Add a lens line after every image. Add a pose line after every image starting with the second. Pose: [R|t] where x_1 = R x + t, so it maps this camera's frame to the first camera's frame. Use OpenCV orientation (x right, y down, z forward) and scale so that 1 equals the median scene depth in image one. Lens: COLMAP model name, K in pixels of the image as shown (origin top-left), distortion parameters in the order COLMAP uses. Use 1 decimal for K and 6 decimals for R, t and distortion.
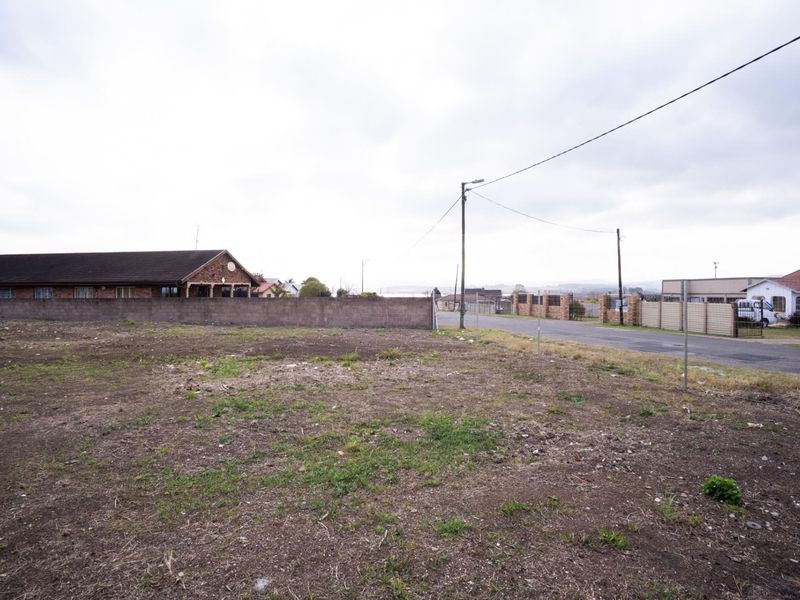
lens RADIAL K [[478.6, 0, 402.7], [0, 478.6, 297.9], [0, 0, 1]] dist [-0.033503, 0.008832]
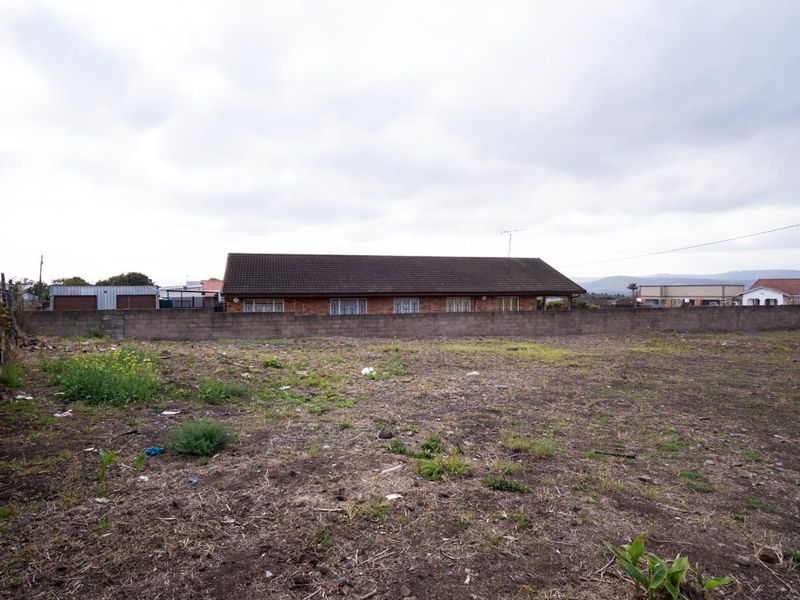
lens RADIAL K [[478.6, 0, 402.7], [0, 478.6, 297.9], [0, 0, 1]] dist [-0.033503, 0.008832]
pose [[0.903614, -0.008317, 0.428268, -1.308830], [0.008758, 0.999961, 0.000941, -0.026941], [-0.428259, 0.002901, 0.903651, 0.277528]]
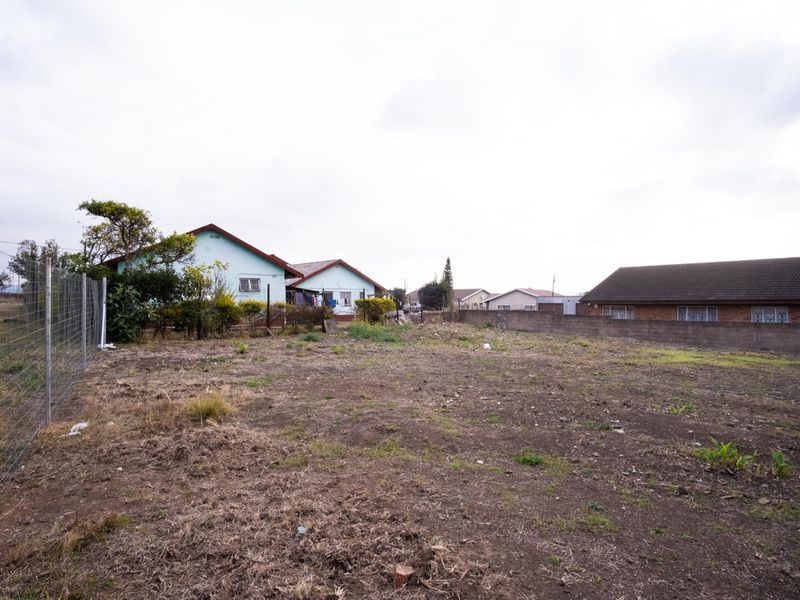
lens RADIAL K [[478.6, 0, 402.7], [0, 478.6, 297.9], [0, 0, 1]] dist [-0.033503, 0.008832]
pose [[0.736711, -0.003624, -0.676198, -0.797933], [-0.015651, 0.999626, -0.022410, -0.012418], [0.676026, 0.027093, 0.736379, 0.103621]]
